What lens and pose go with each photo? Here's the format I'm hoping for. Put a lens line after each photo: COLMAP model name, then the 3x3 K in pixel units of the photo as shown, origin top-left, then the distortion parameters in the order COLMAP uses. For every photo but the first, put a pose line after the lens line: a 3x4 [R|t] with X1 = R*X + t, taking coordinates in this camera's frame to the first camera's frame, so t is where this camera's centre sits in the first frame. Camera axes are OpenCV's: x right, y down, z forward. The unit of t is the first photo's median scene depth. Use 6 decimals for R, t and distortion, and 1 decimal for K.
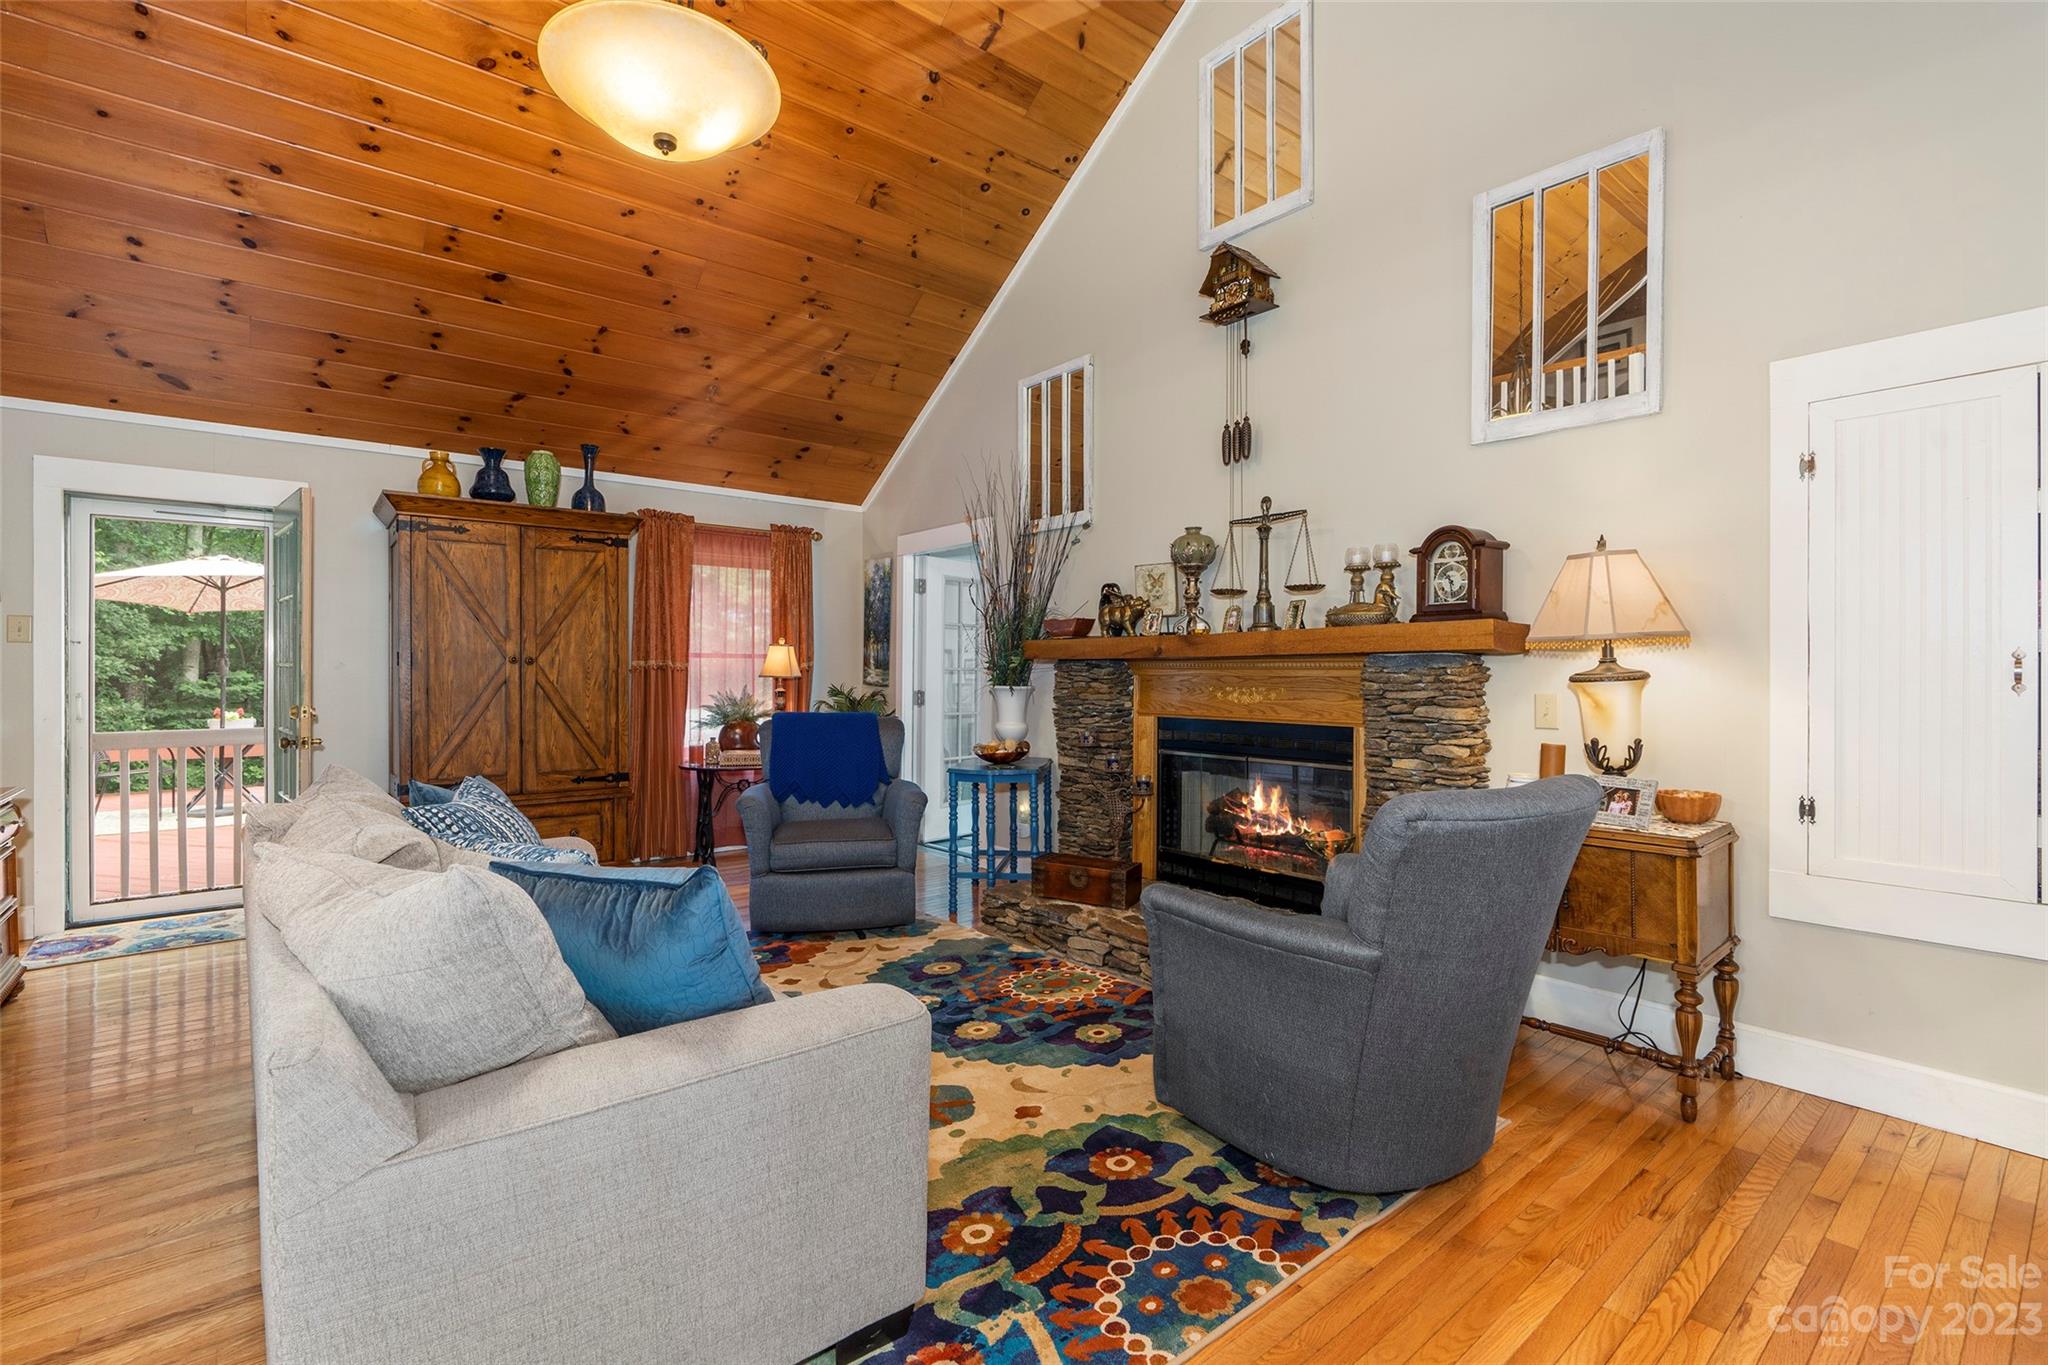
lens RADIAL K [[923.1, 0, 1023.9], [0, 923.1, 663.9], [0, 0, 1]] dist [-0.008439, 0.001685]
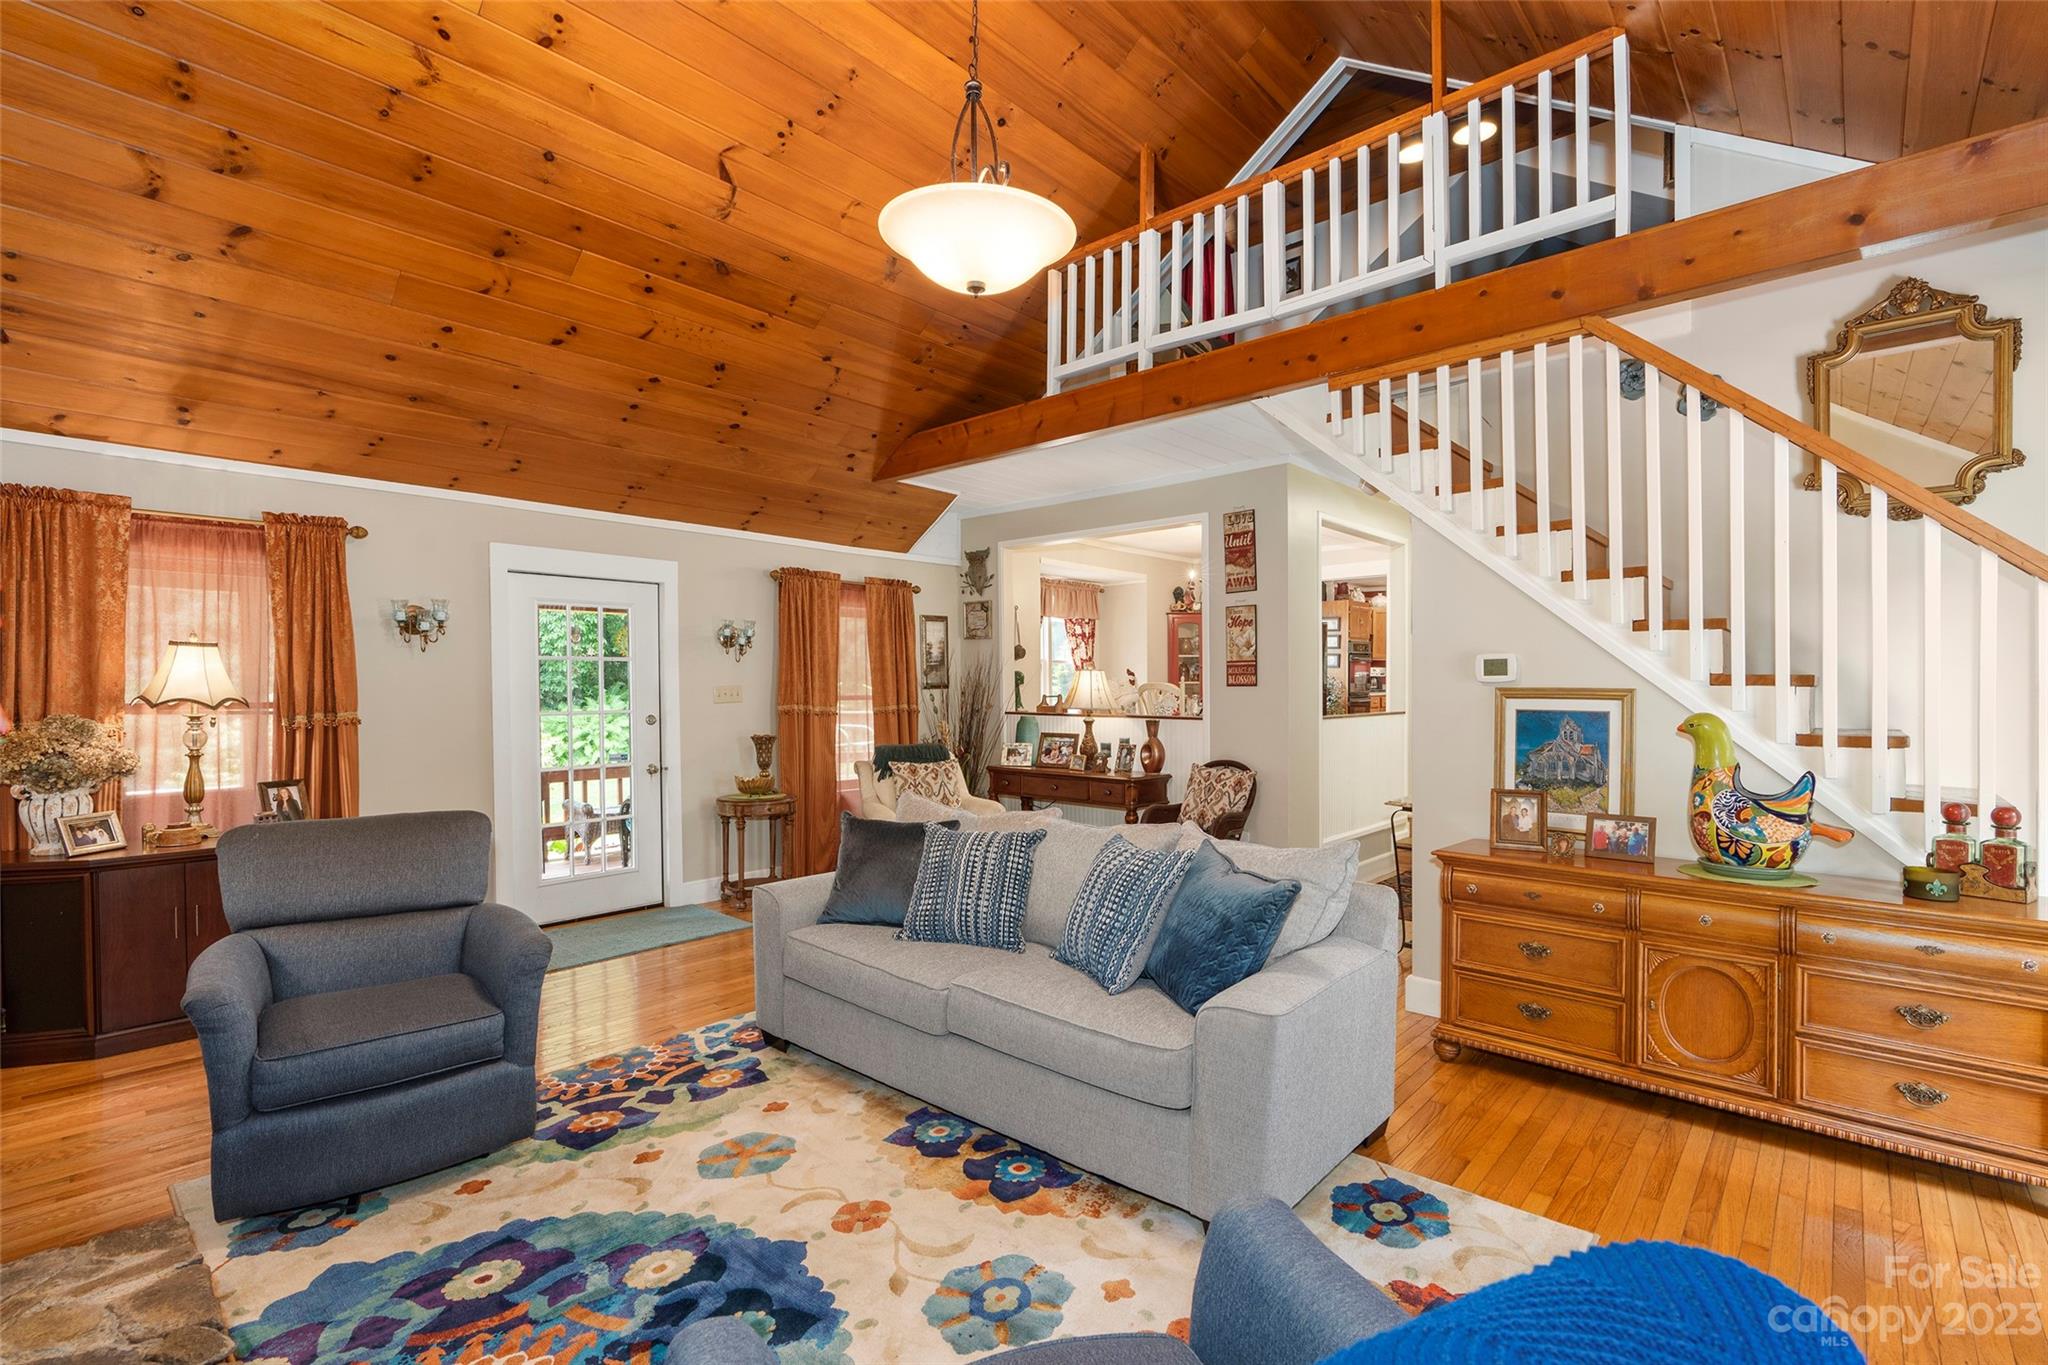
lens RADIAL K [[923.1, 0, 1005.0], [0, 923.1, 696.7], [0, 0, 1]] dist [-0.008439, 0.001685]
pose [[-0.992593, 0.012034, -0.120889, -0.213539], [0.010674, 0.999872, 0.011888, -0.043046], [0.121016, 0.010510, -0.992595, 1.584915]]
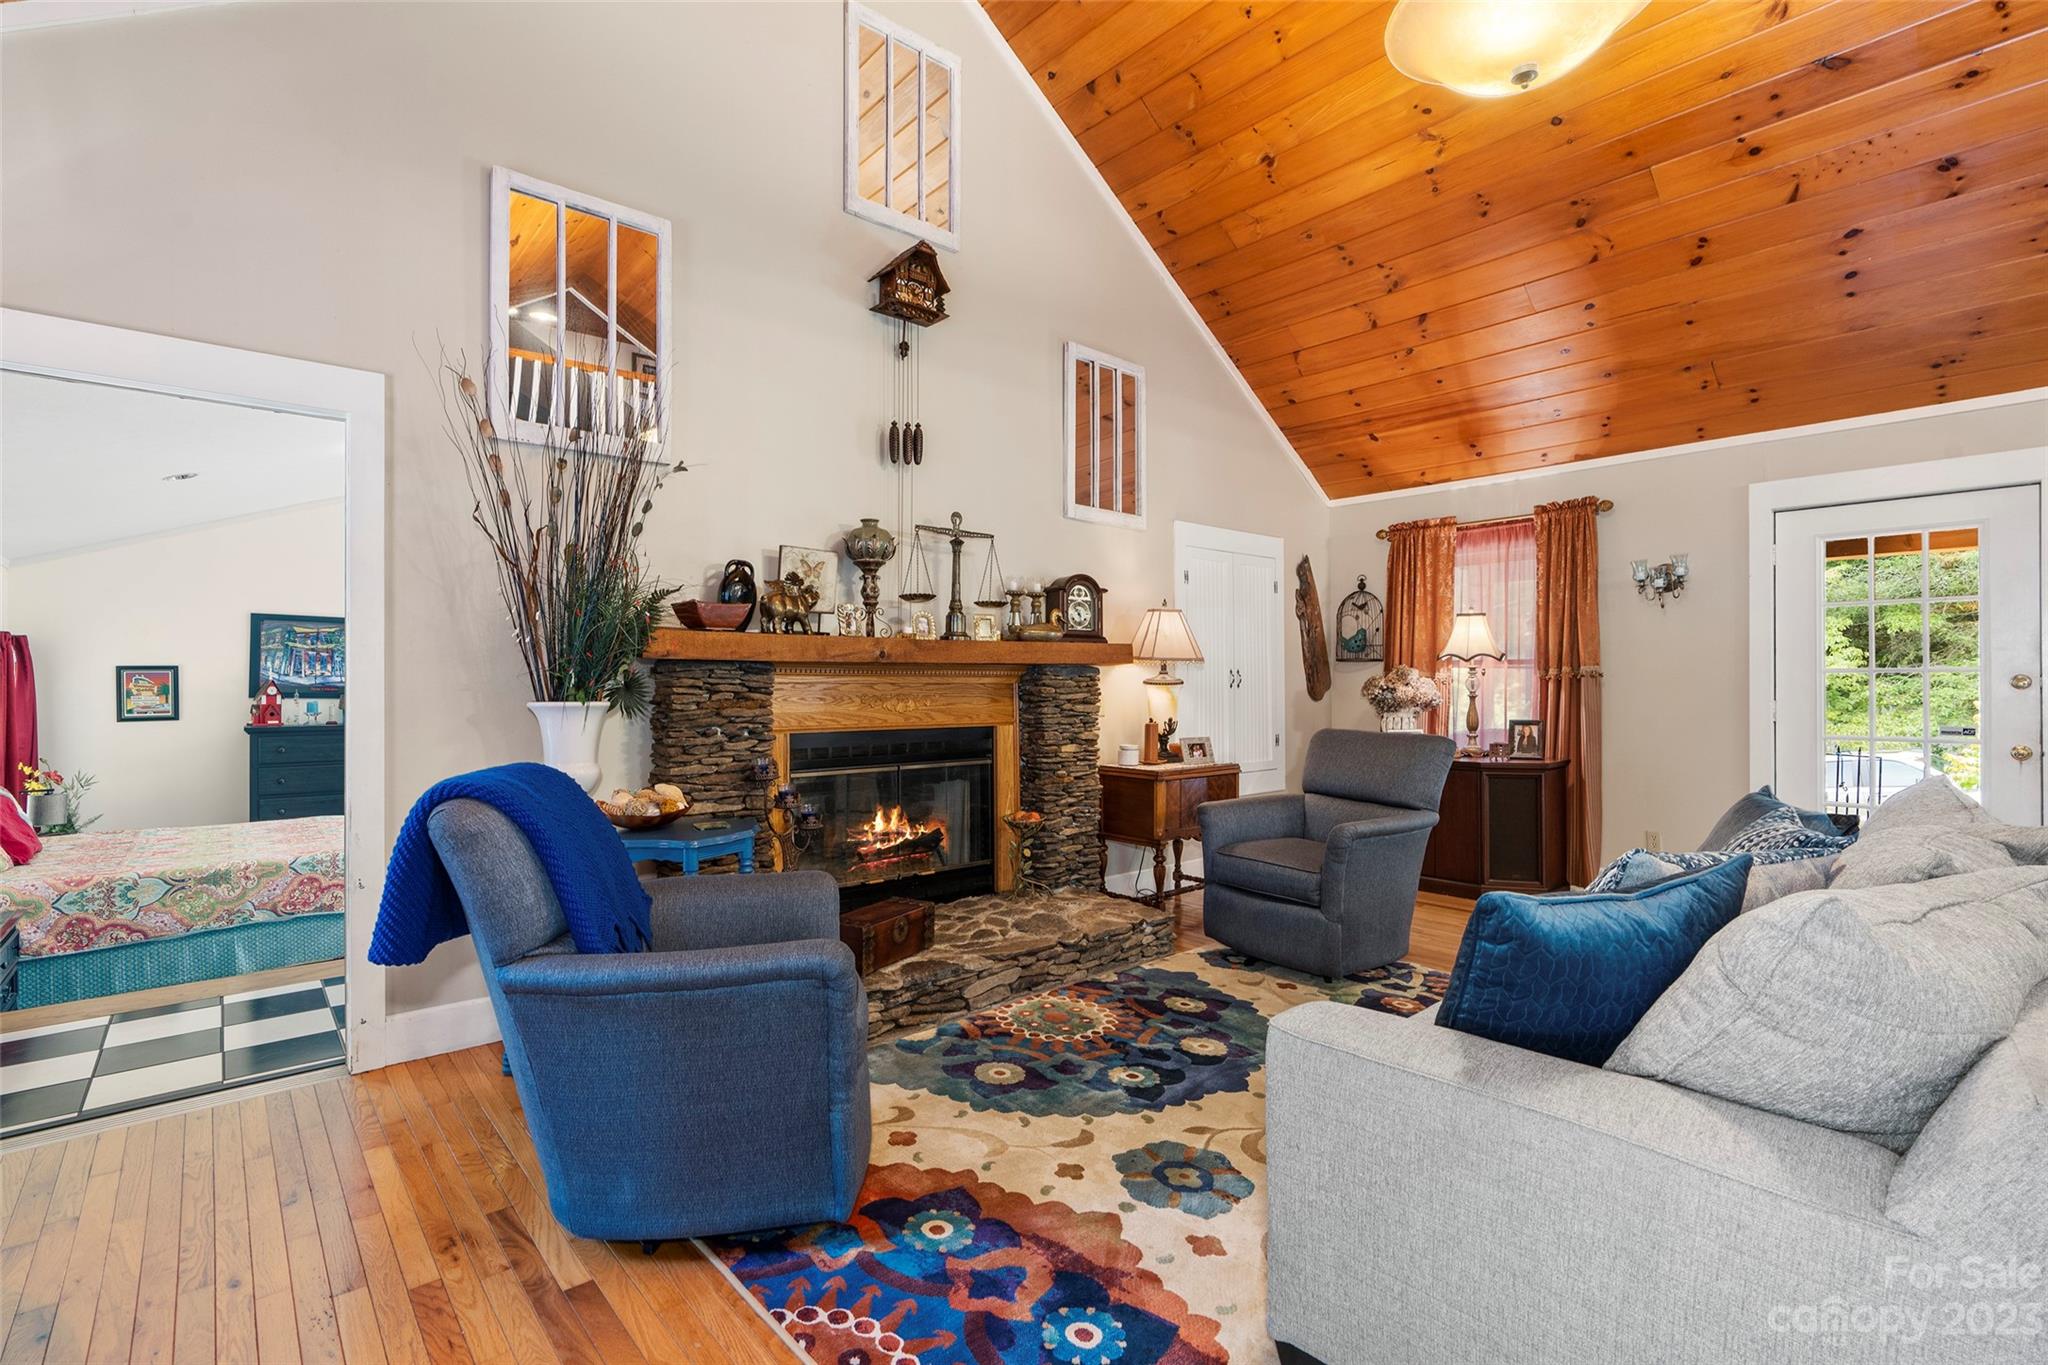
lens RADIAL K [[923.1, 0, 1030.6], [0, 923.1, 675.4], [0, 0, 1]] dist [-0.008439, 0.001685]
pose [[-0.022230, 0.016213, 0.999621, -0.925158], [-0.000591, 0.999868, -0.016230, 0.025635], [-0.999753, -0.000951, -0.022218, 1.102207]]
